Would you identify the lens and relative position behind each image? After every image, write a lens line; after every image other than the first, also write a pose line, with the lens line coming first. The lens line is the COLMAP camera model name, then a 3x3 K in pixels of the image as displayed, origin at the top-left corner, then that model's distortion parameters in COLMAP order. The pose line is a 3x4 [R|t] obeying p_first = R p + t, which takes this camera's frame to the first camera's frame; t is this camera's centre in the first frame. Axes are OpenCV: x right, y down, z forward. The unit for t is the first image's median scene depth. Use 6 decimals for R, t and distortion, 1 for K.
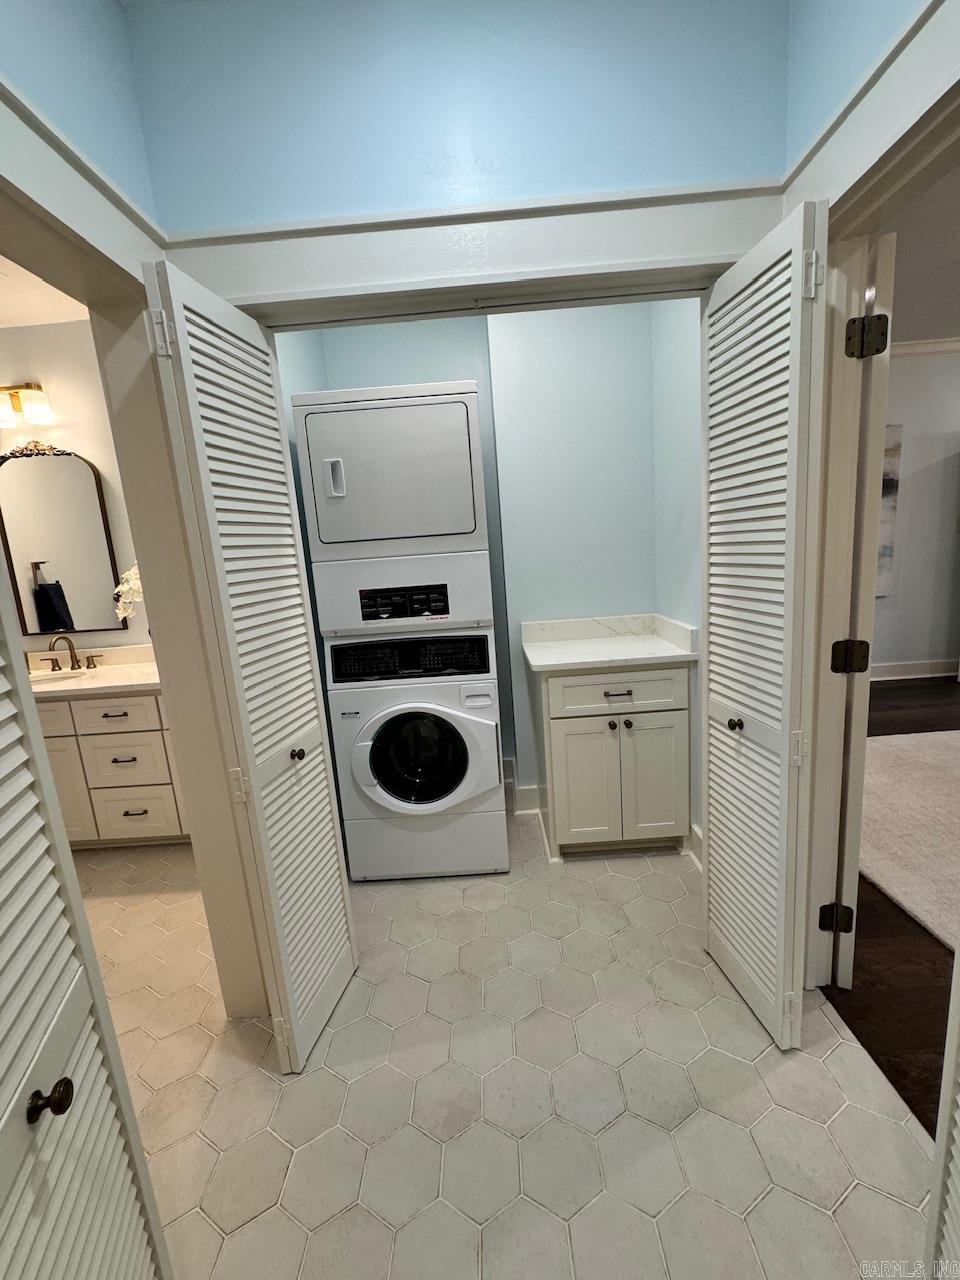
lens RADIAL K [[518.8, 0, 484.9], [0, 518.8, 647.8], [0, 0, 1]] dist [0.000574, 0.000047]
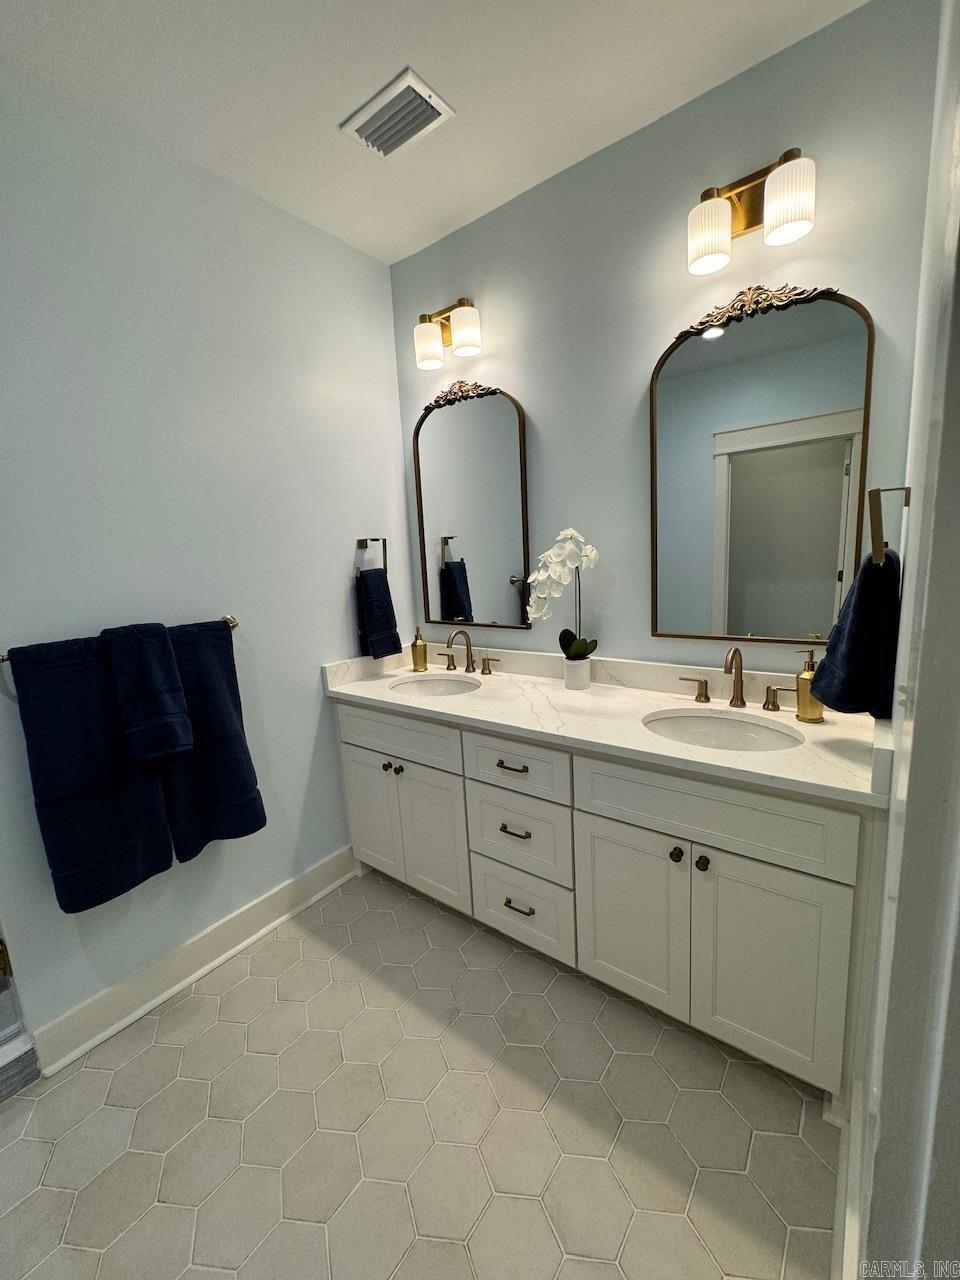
lens RADIAL K [[518.8, 0, 484.9], [0, 518.8, 647.8], [0, 0, 1]] dist [0.000574, 0.000047]
pose [[0.806655, 0.131531, -0.576201, -0.314531], [-0.106262, 0.991311, 0.077527, -0.060398], [0.581391, -0.001309, 0.813623, 0.363191]]
